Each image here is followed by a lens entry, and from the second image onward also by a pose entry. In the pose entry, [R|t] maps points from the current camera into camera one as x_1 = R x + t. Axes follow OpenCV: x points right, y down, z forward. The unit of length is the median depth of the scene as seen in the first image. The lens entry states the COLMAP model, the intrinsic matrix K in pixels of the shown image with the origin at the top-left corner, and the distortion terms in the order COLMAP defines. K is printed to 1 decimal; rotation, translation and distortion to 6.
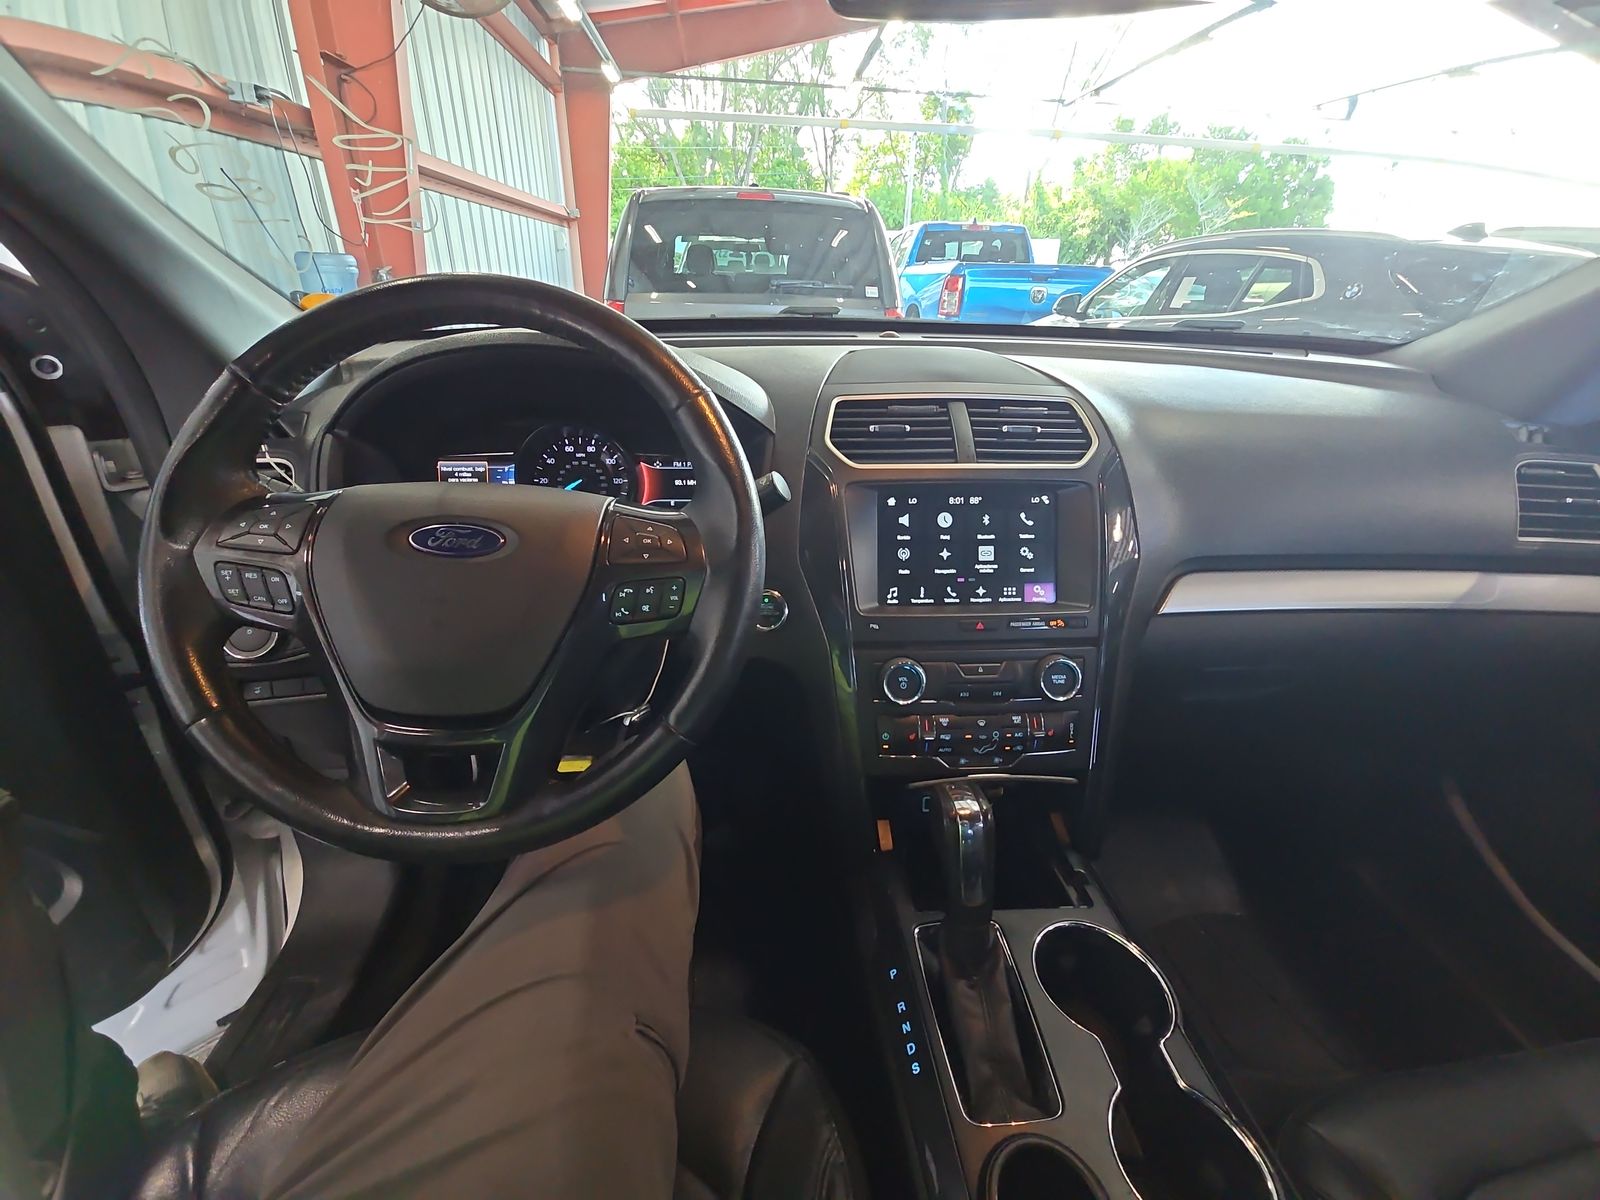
lens RADIAL K [[640.5, 0, 812.1], [0, 640.5, 592.9], [0, 0, 1]] dist [0.010756, -0.000072]
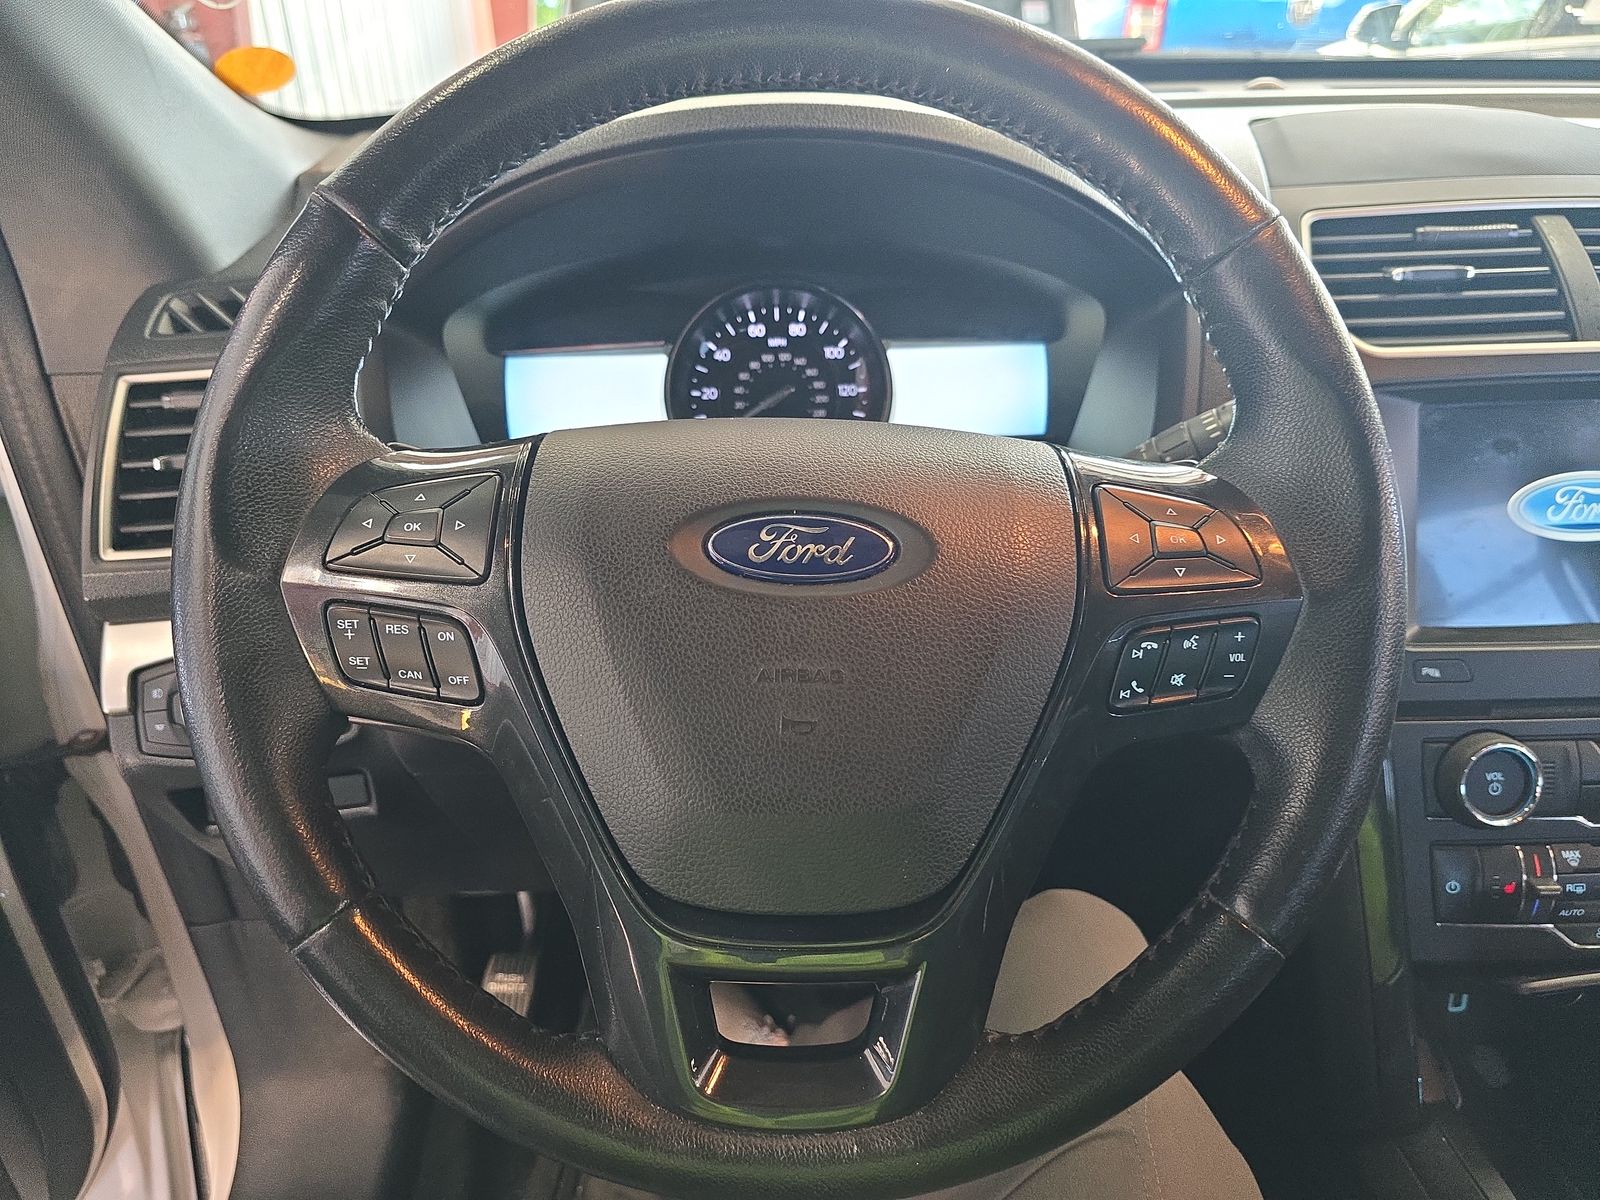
lens RADIAL K [[1071.5, 0, 790.3], [0, 1071.5, 609.6], [0, 0, 1]] dist [0.004103, 0.003044]
pose [[0.999240, -0.017770, -0.034680, -0.325259], [0.019857, 0.997953, 0.060796, -0.050935], [0.033529, -0.061438, 0.997548, 0.120009]]
